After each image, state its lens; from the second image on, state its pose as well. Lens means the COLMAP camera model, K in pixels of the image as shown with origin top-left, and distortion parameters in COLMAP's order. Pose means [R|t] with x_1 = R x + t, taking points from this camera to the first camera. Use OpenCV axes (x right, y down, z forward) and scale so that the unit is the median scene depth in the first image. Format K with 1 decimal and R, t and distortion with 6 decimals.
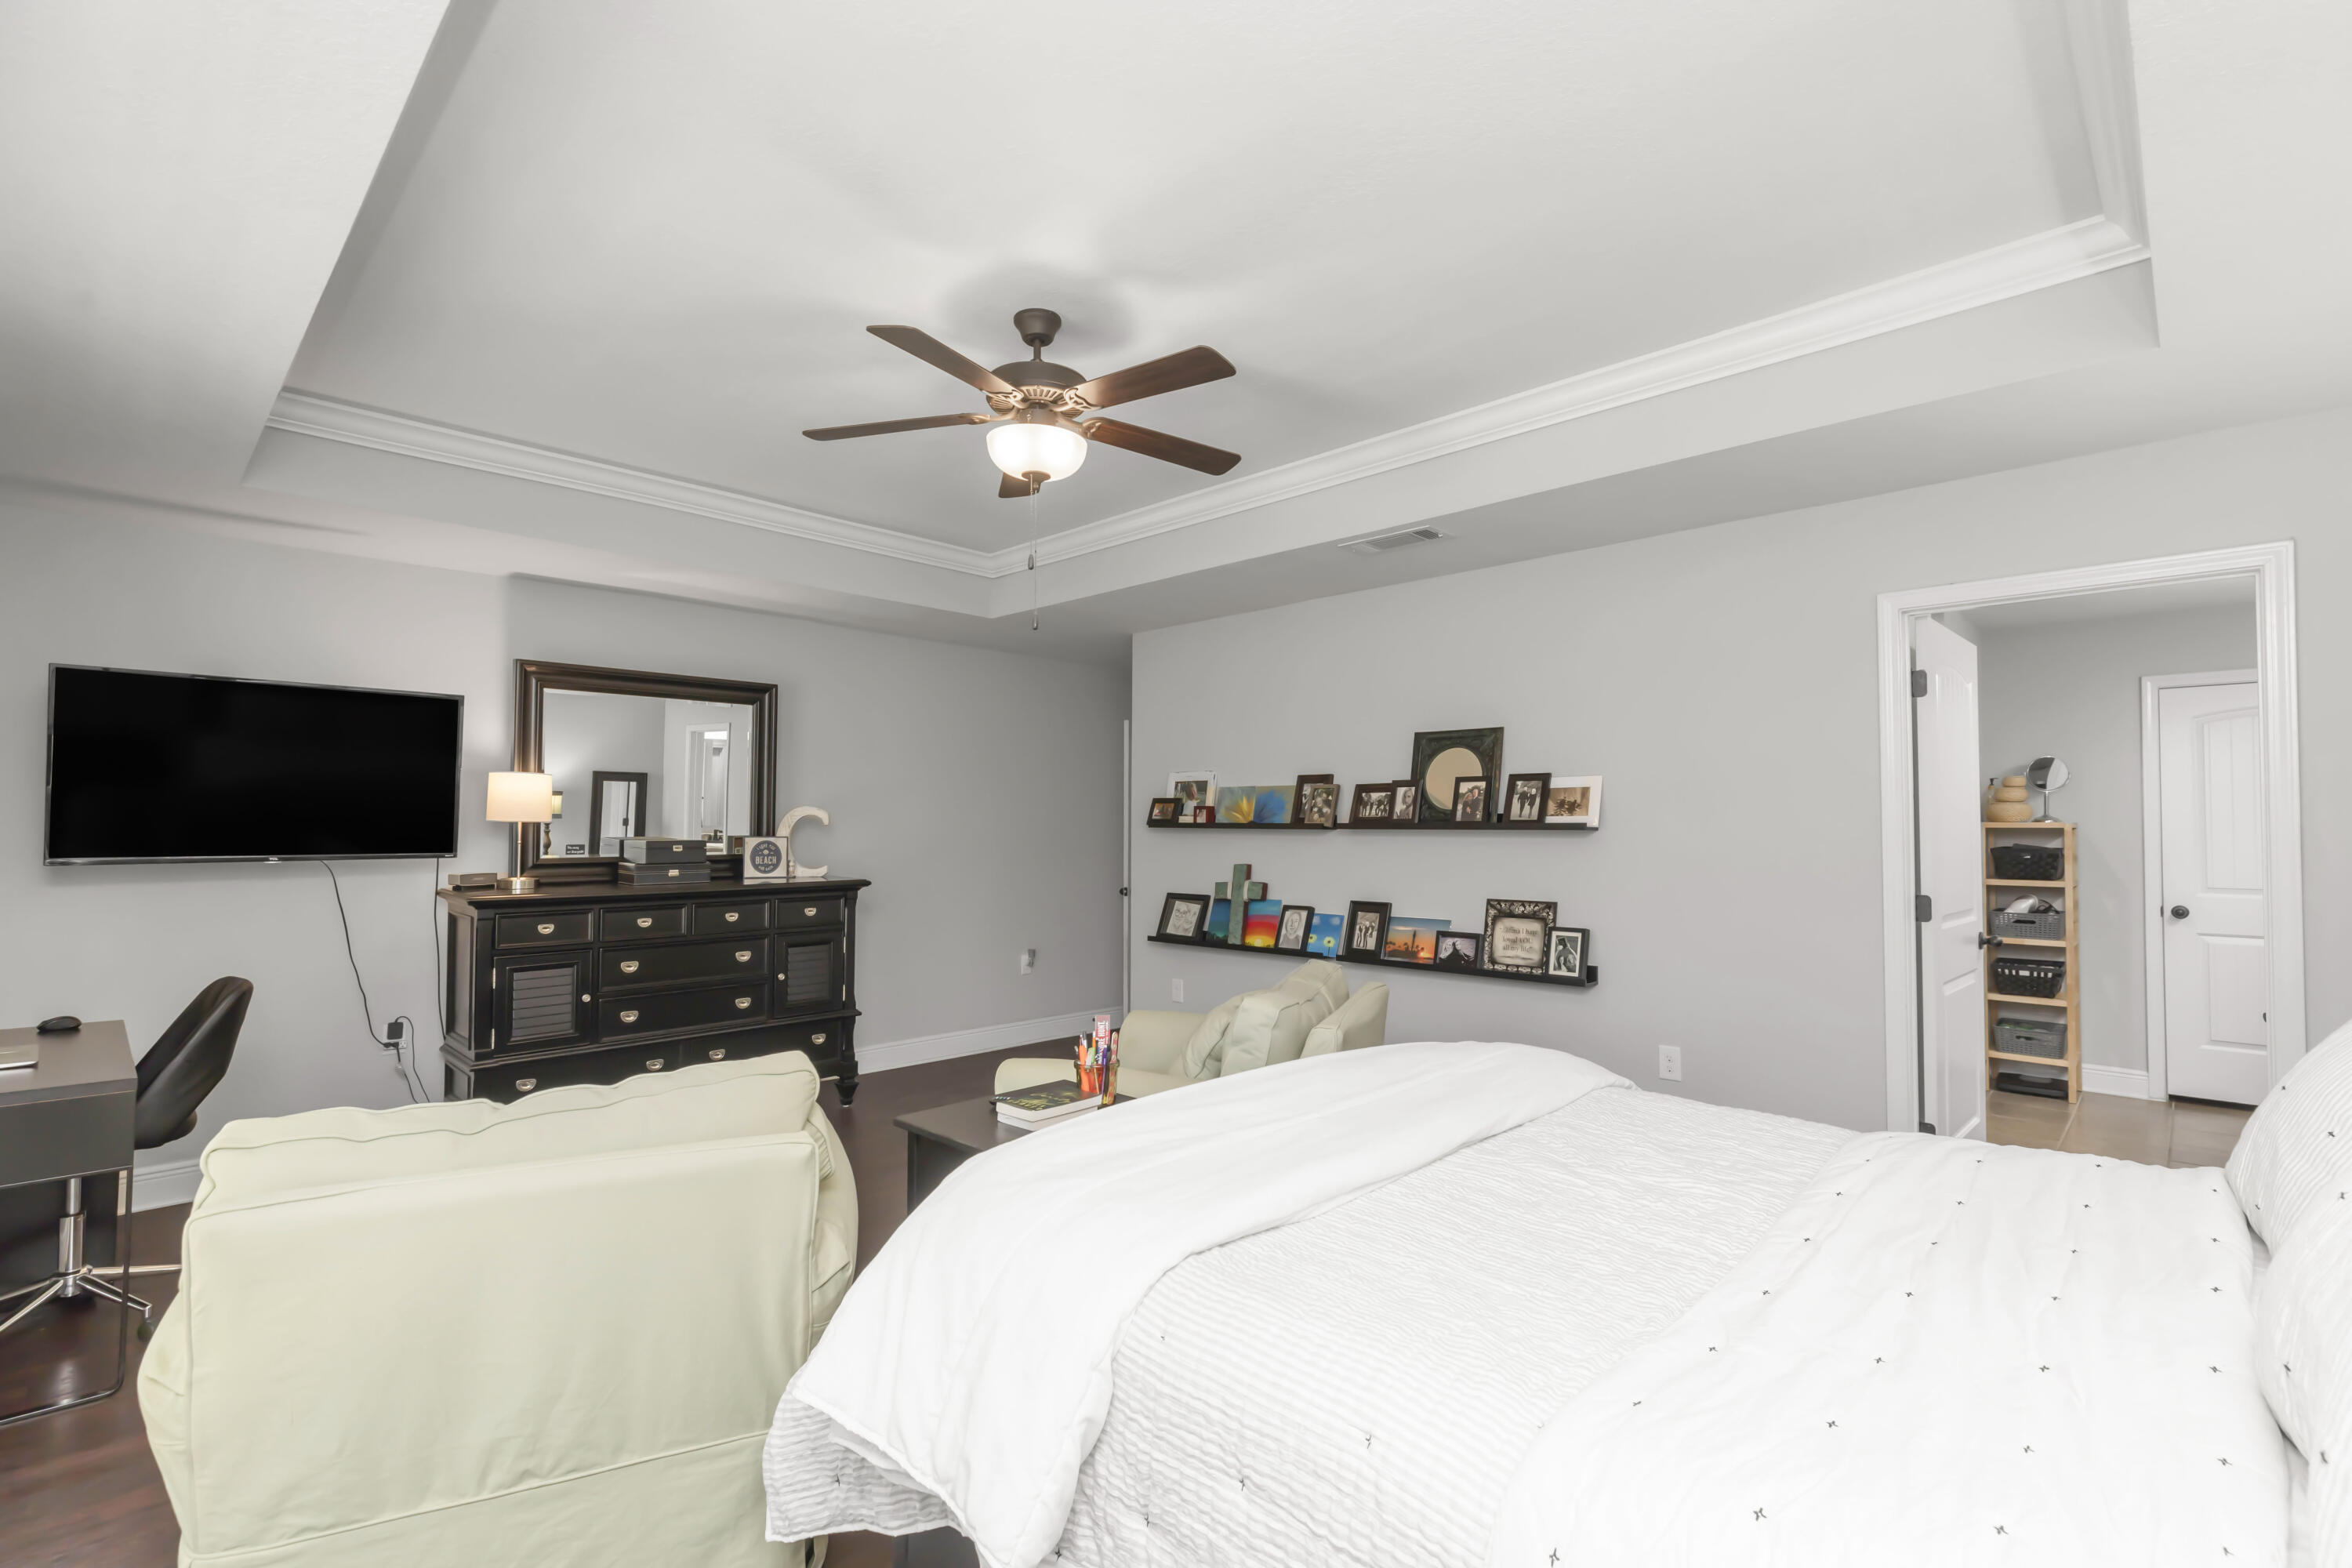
lens RADIAL K [[1068.1, 0, 1185.1], [0, 1068.1, 800.7], [0, 0, 1]] dist [0.008395, -0.001164]
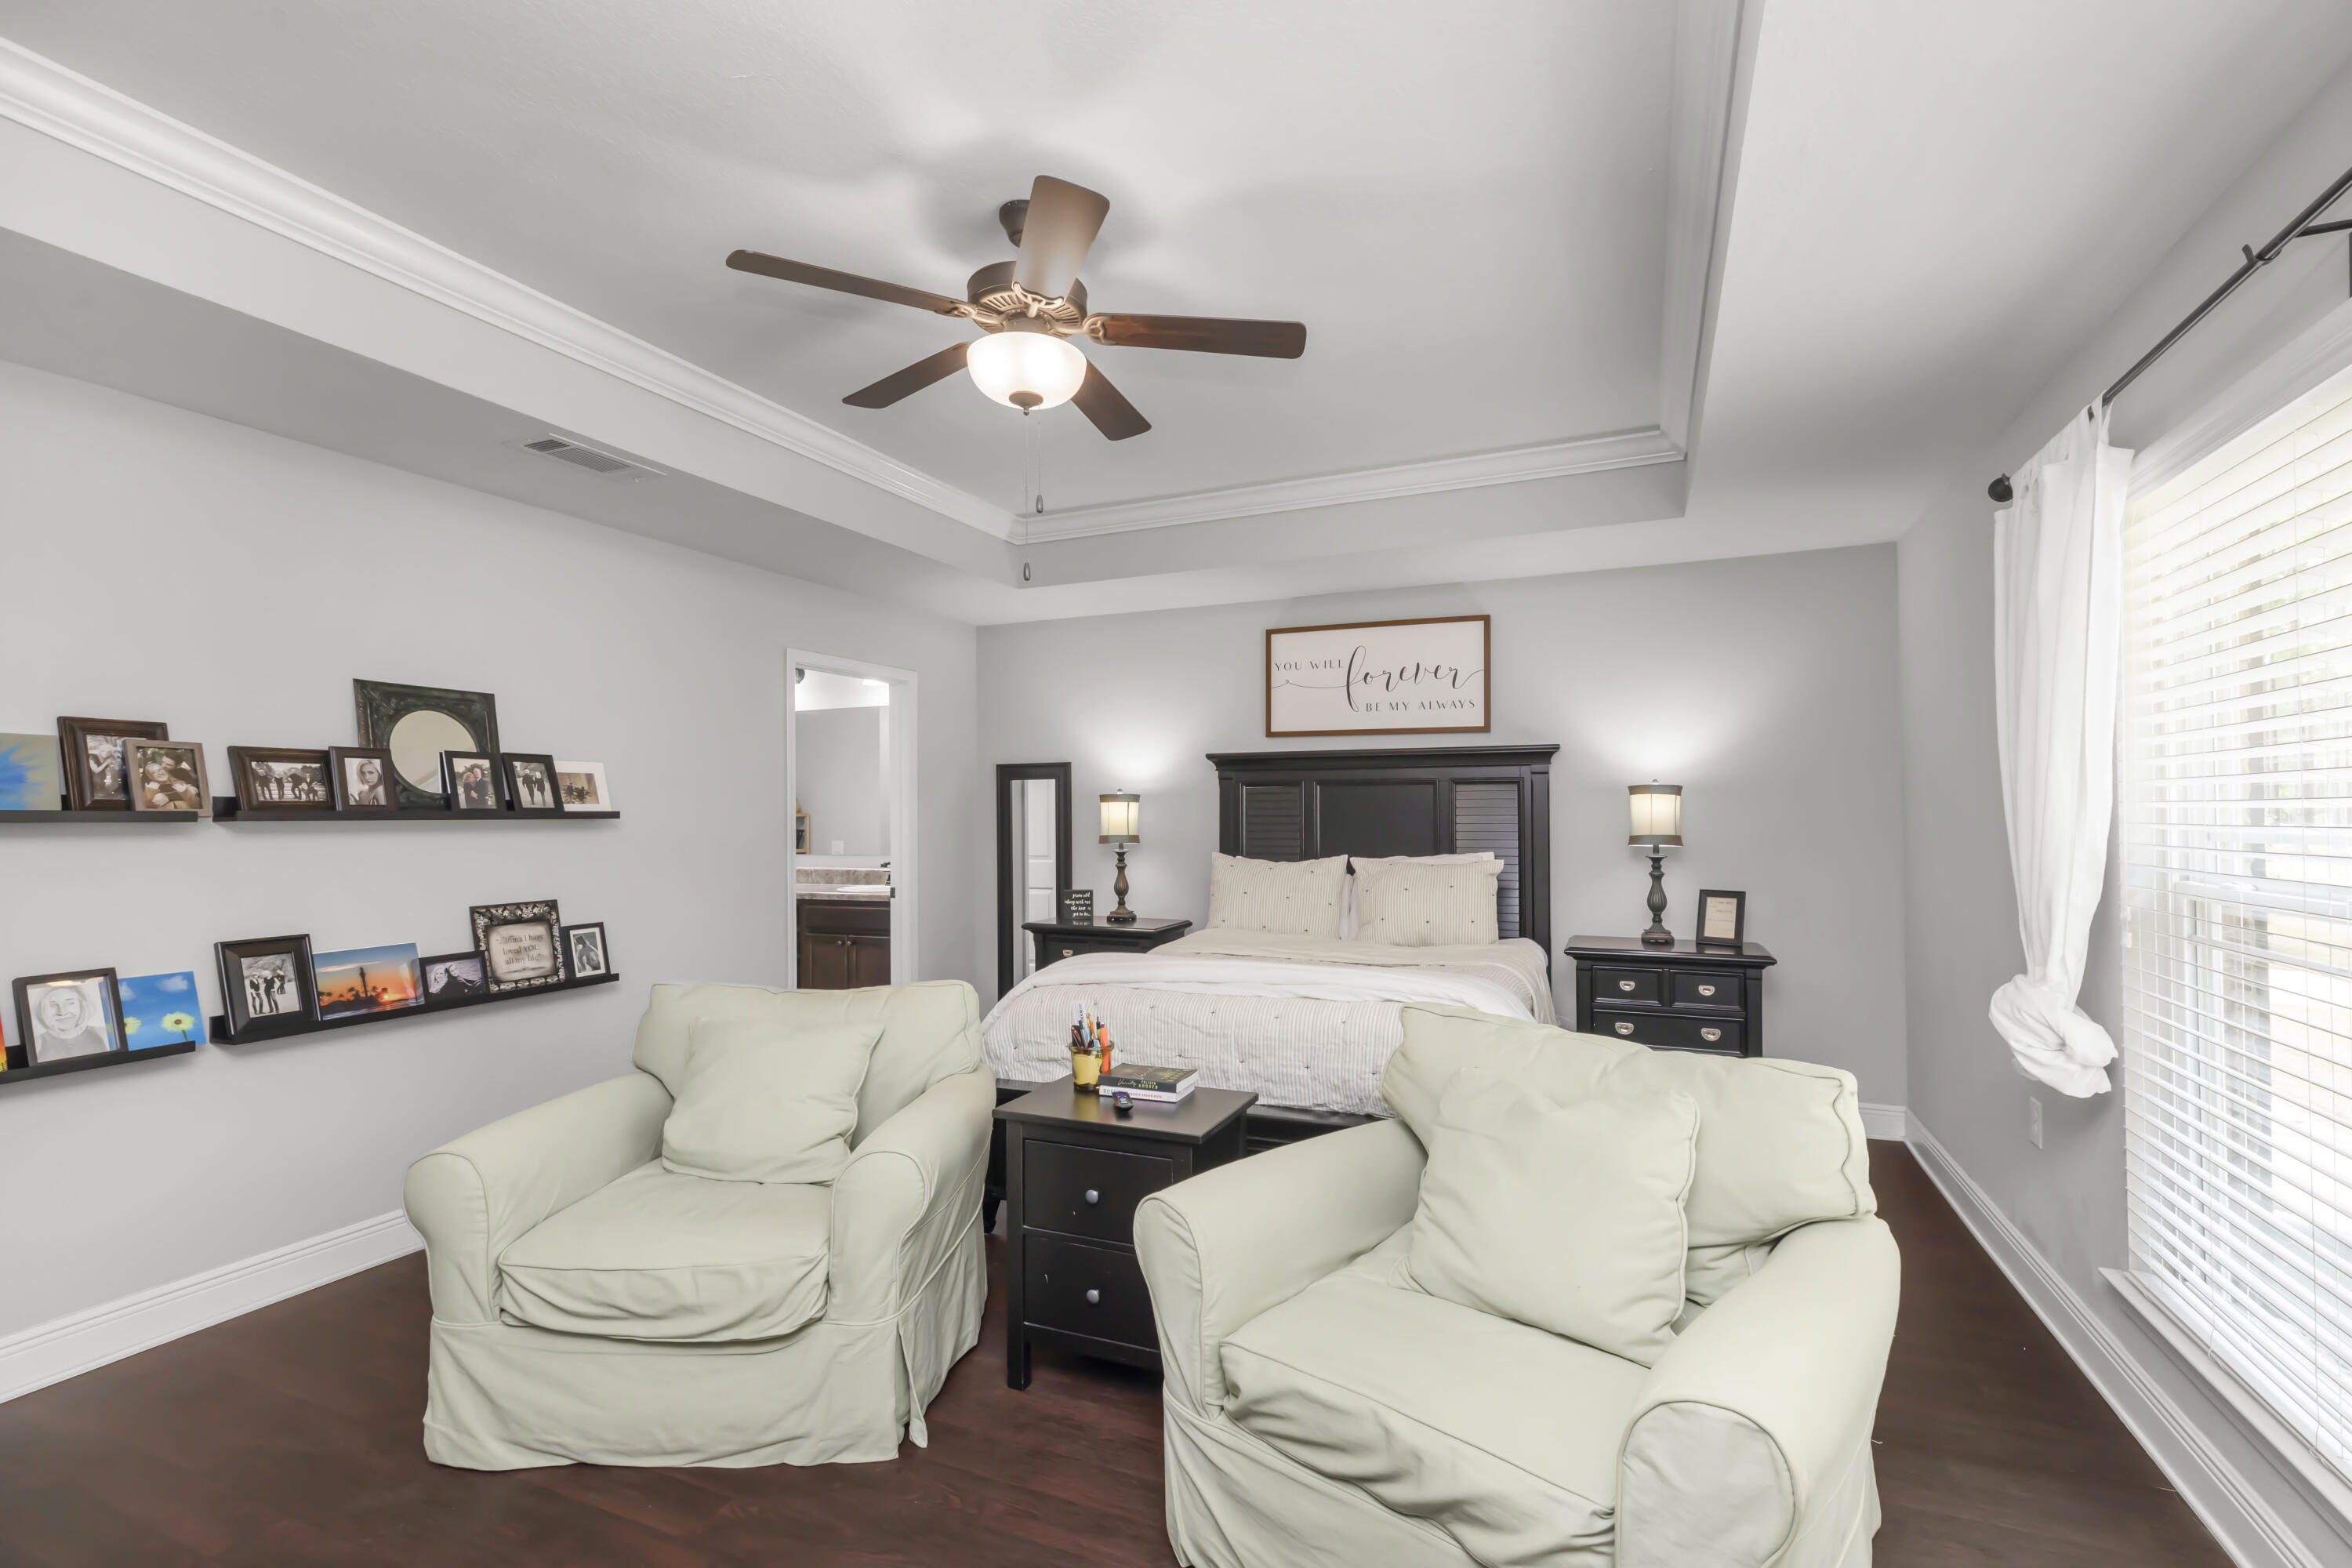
lens RADIAL K [[1082.4, 0, 1176.0], [0, 1082.4, 784.0], [0, 0, 1]] dist [0.000975, -0.000004]
pose [[-0.355120, 0.031032, 0.934306, -0.659306], [-0.012201, 0.999210, -0.037825, 0.024785], [-0.934741, -0.024832, -0.354461, 0.799029]]
